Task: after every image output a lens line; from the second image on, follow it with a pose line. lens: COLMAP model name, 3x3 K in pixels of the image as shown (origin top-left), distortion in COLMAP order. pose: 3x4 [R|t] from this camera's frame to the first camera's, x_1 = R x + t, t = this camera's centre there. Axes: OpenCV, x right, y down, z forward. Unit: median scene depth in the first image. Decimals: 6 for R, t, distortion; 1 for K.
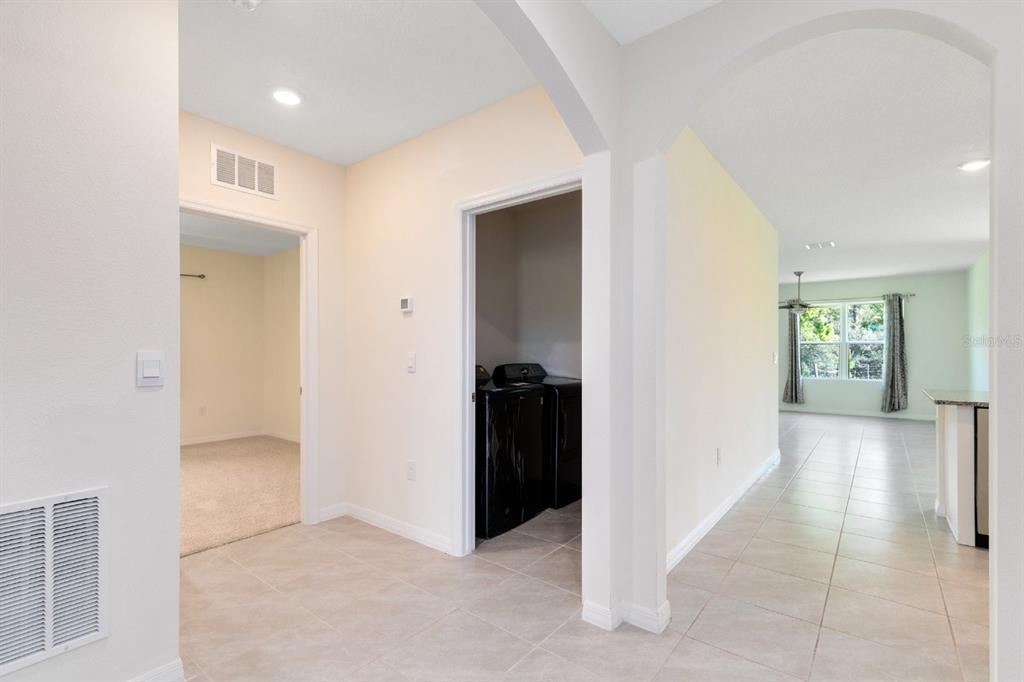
lens RADIAL K [[464.0, 0, 514.7], [0, 464.0, 349.0], [0, 0, 1]] dist [0.004592, -0.000001]
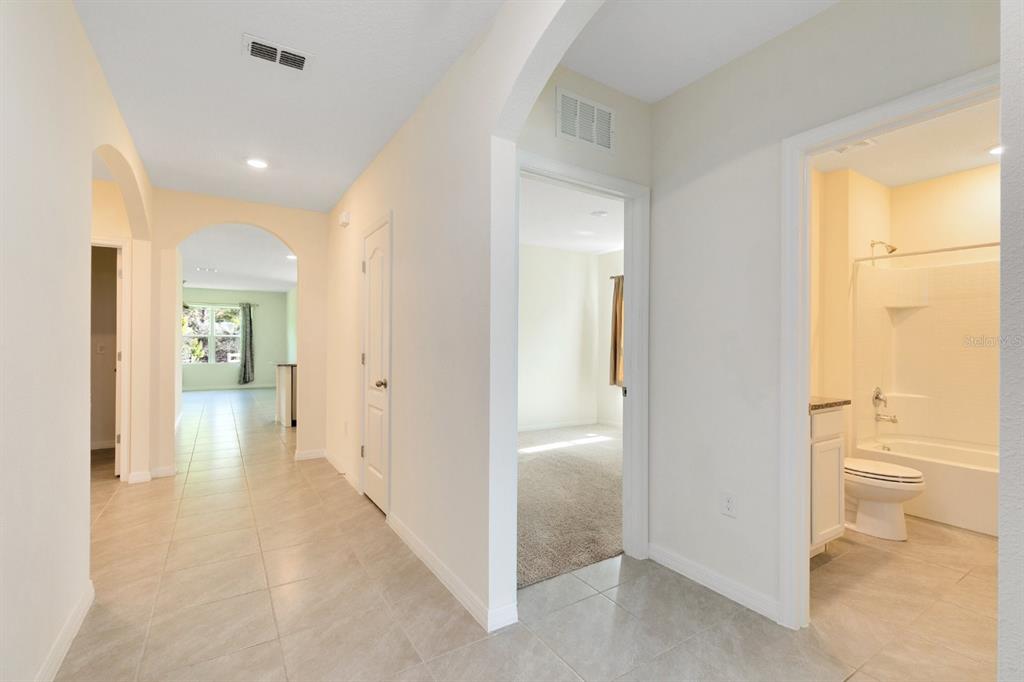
lens RADIAL K [[458.9, 0, 512.1], [0, 458.9, 344.4], [0, 0, 1]] dist [-0.000079, -0.000891]
pose [[0.329234, 0.000902, 0.944248, -0.274557], [-0.008317, 0.999964, 0.001945, 0.001551], [-0.944212, -0.008494, 0.329229, -0.266599]]
